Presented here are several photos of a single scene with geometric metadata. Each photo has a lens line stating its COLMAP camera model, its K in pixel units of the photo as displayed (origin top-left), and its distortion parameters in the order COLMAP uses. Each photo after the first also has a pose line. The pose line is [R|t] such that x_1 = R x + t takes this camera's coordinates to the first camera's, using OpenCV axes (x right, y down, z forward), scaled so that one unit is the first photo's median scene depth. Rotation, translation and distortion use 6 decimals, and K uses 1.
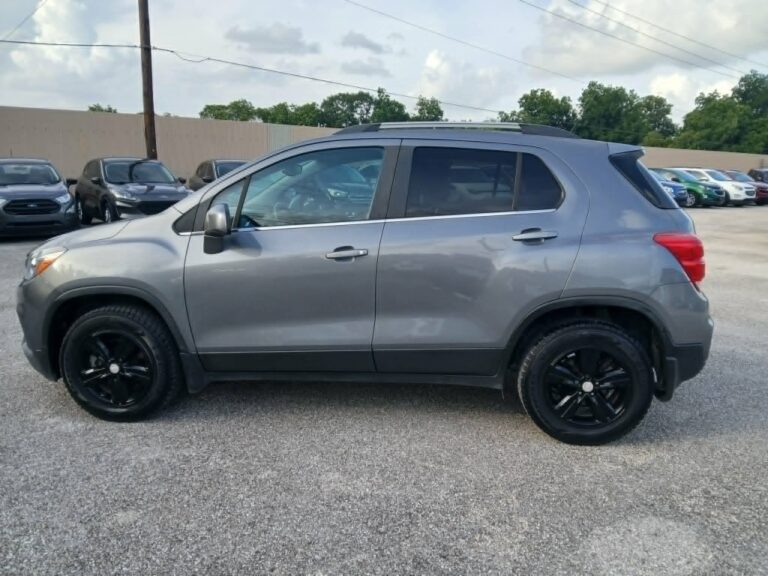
lens RADIAL K [[606.3, 0, 380.0], [0, 606.3, 284.8], [0, 0, 1]] dist [0.046714, -0.096572]
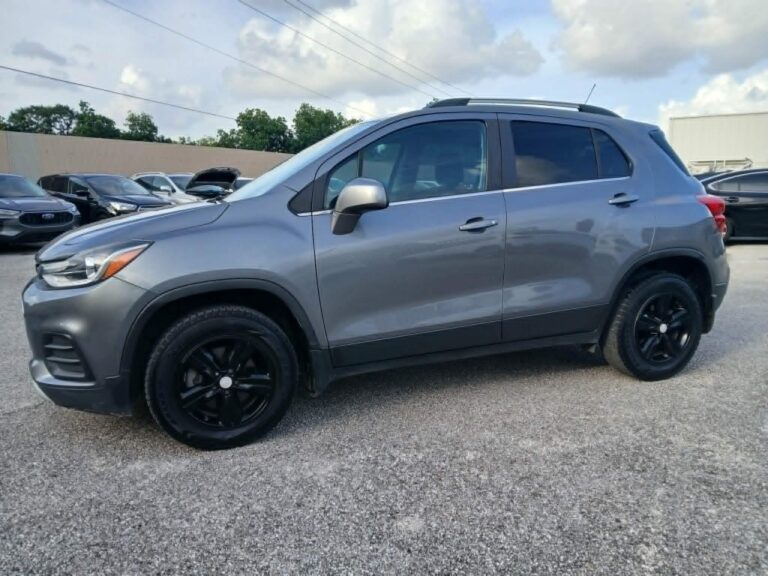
lens RADIAL K [[606.3, 0, 374.1], [0, 606.3, 289.1], [0, 0, 1]] dist [0.046714, -0.096572]
pose [[0.896646, -0.092440, 0.432990, -0.623869], [0.103407, 0.994637, -0.001790, 0.035938], [-0.430503, 0.046380, 0.901397, 0.178322]]
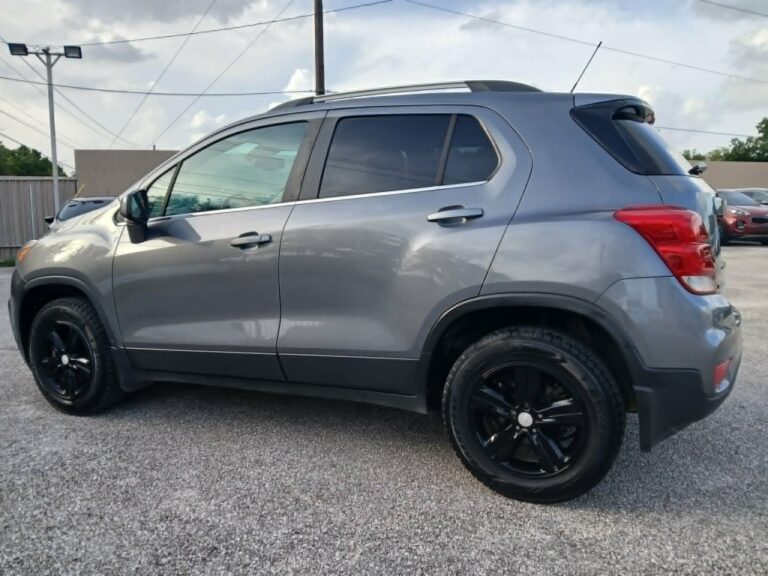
lens RADIAL K [[606.3, 0, 380.7], [0, 606.3, 285.3], [0, 0, 1]] dist [0.046714, -0.096572]
pose [[0.940481, 0.019587, -0.339281, 0.404400], [-0.042303, 0.997320, -0.059686, 0.055416], [0.337203, 0.070486, 0.938790, 0.236102]]
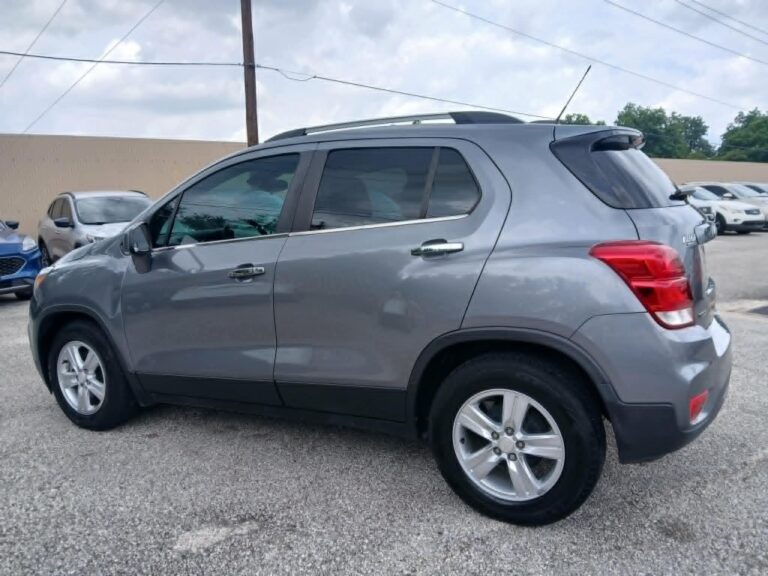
lens RADIAL K [[606.3, 0, 382.6], [0, 606.3, 289.6], [0, 0, 1]] dist [0.046714, -0.096572]
pose [[0.922000, 0.009825, -0.387065, 0.466251], [-0.025932, 0.999000, -0.036413, 0.002694], [0.386320, 0.043610, 0.921333, 0.235328]]
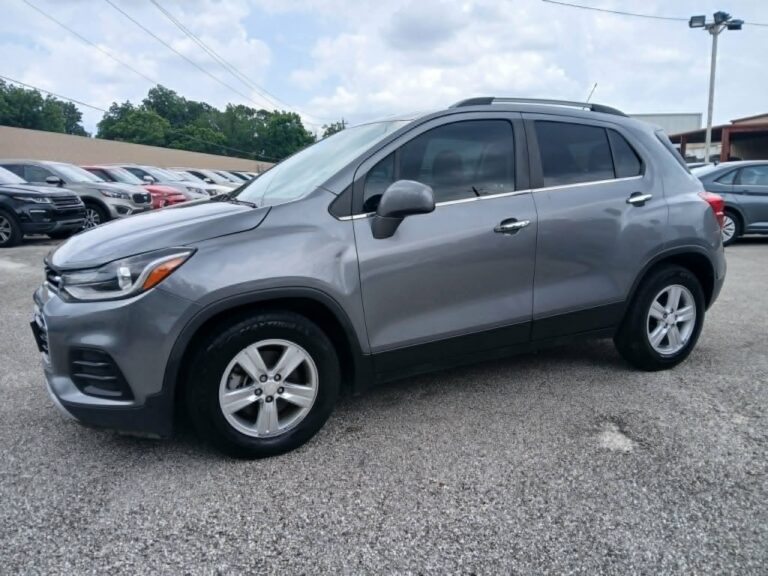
lens RADIAL K [[606.3, 0, 383.9], [0, 606.3, 289.8], [0, 0, 1]] dist [0.046714, -0.096572]
pose [[0.839884, -0.119640, 0.529415, -0.740090], [0.120125, 0.992188, 0.033648, -0.005985], [-0.529306, 0.035336, 0.847695, 0.263428]]
